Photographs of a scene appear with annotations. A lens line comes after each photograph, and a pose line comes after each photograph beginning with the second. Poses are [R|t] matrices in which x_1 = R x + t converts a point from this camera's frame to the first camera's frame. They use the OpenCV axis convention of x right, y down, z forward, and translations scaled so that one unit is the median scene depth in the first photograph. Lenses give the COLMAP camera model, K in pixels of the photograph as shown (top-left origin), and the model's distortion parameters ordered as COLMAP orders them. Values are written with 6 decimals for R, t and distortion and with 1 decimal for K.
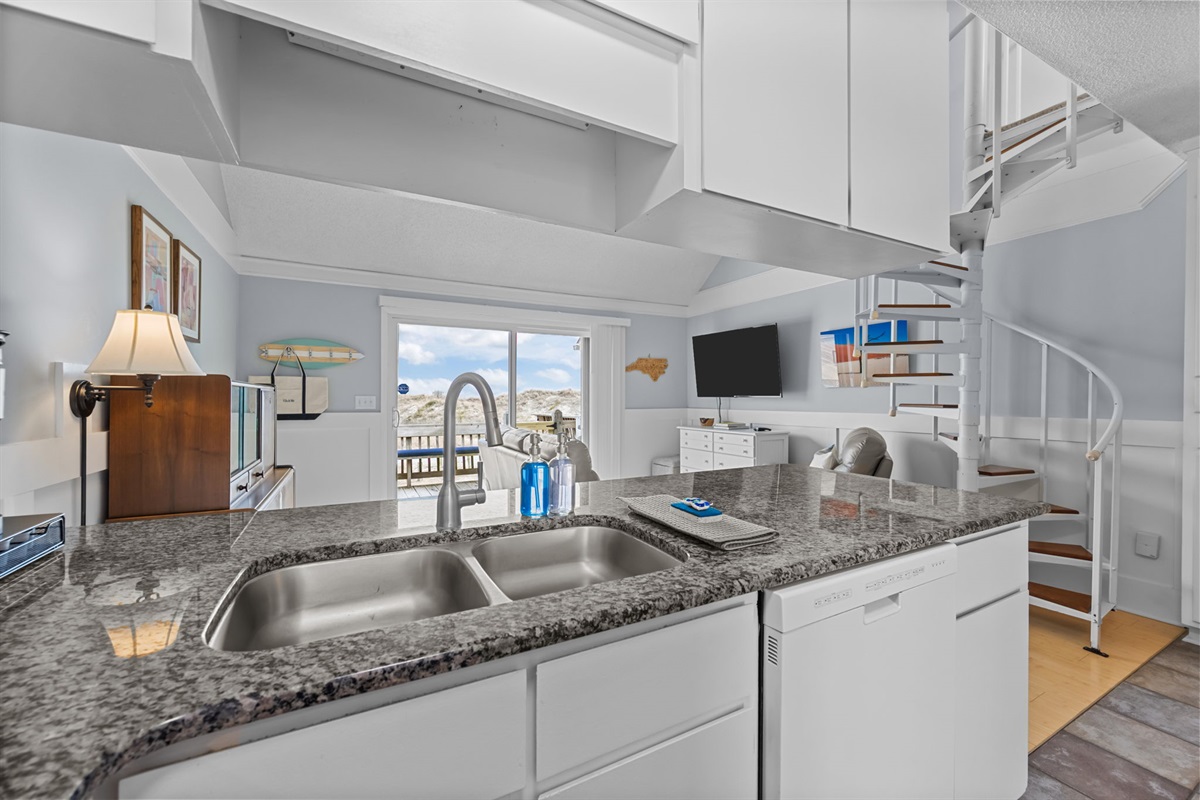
lens RADIAL K [[475.2, 0, 603.6], [0, 475.2, 400.8], [0, 0, 1]] dist [-0.003018, 0.000438]
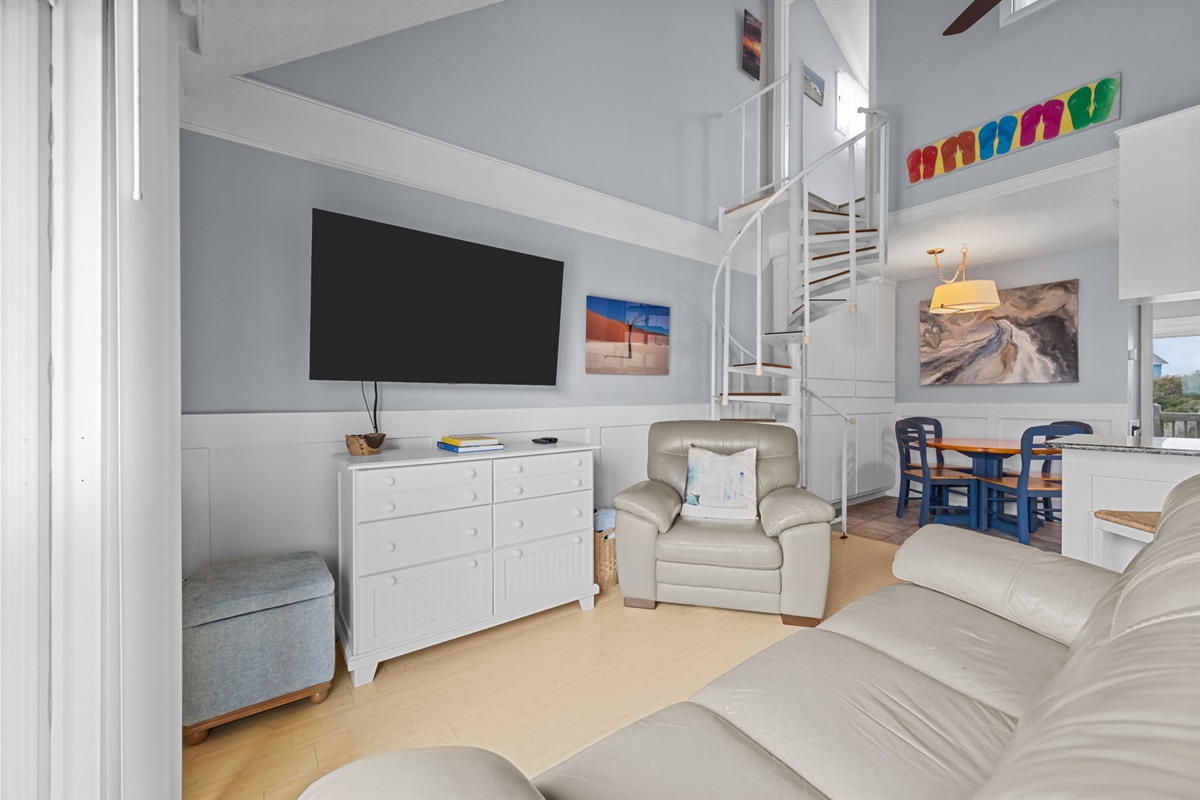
lens RADIAL K [[475.2, 0, 603.6], [0, 475.2, 400.8], [0, 0, 1]] dist [-0.003018, 0.000438]
pose [[-0.159419, -0.009421, 0.987166, -0.201233], [0.005928, 0.999927, 0.010500, 0.006116], [-0.987193, 0.007525, -0.159351, 0.866554]]
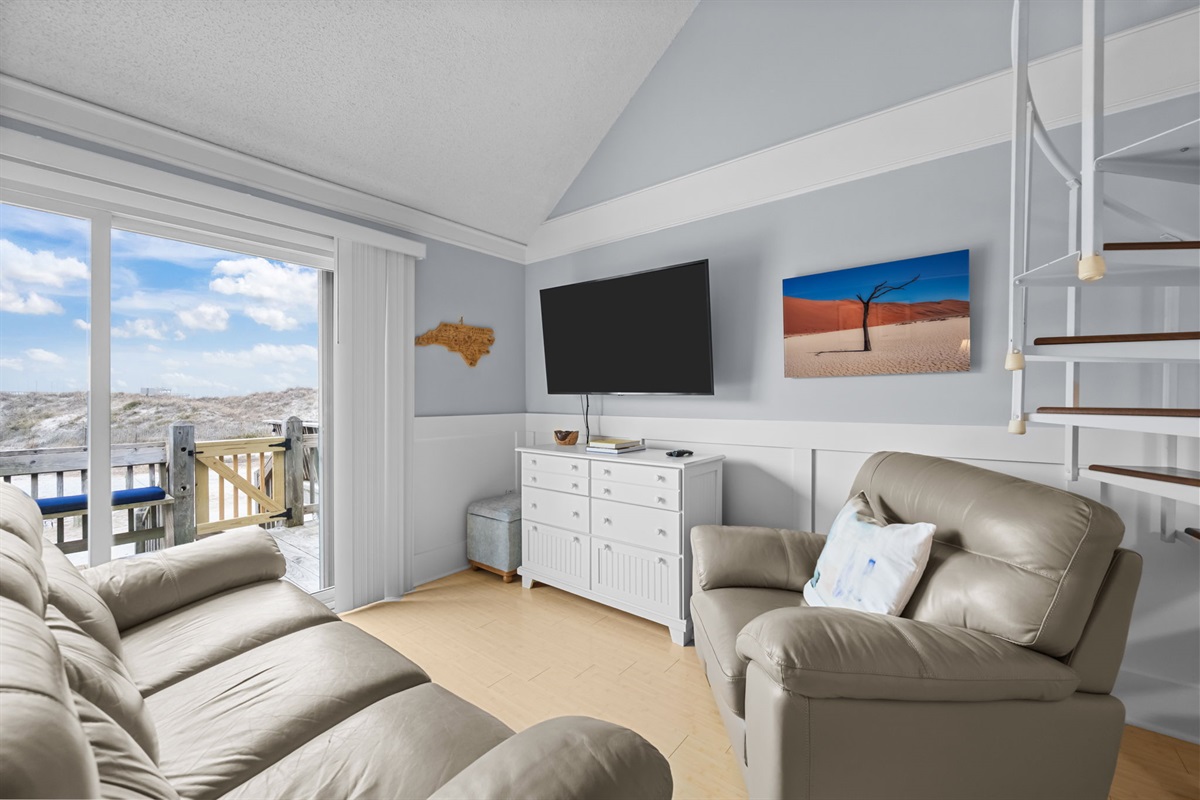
lens RADIAL K [[471.2, 0, 600.0], [0, 471.2, 400.0], [0, 0, 1]] dist [-0.001480, 0.000167]
pose [[0.920739, -0.001178, 0.390178, 0.031814], [0.001388, 0.999999, -0.000255, -0.000609], [-0.390177, 0.000776, 0.920740, 0.456382]]
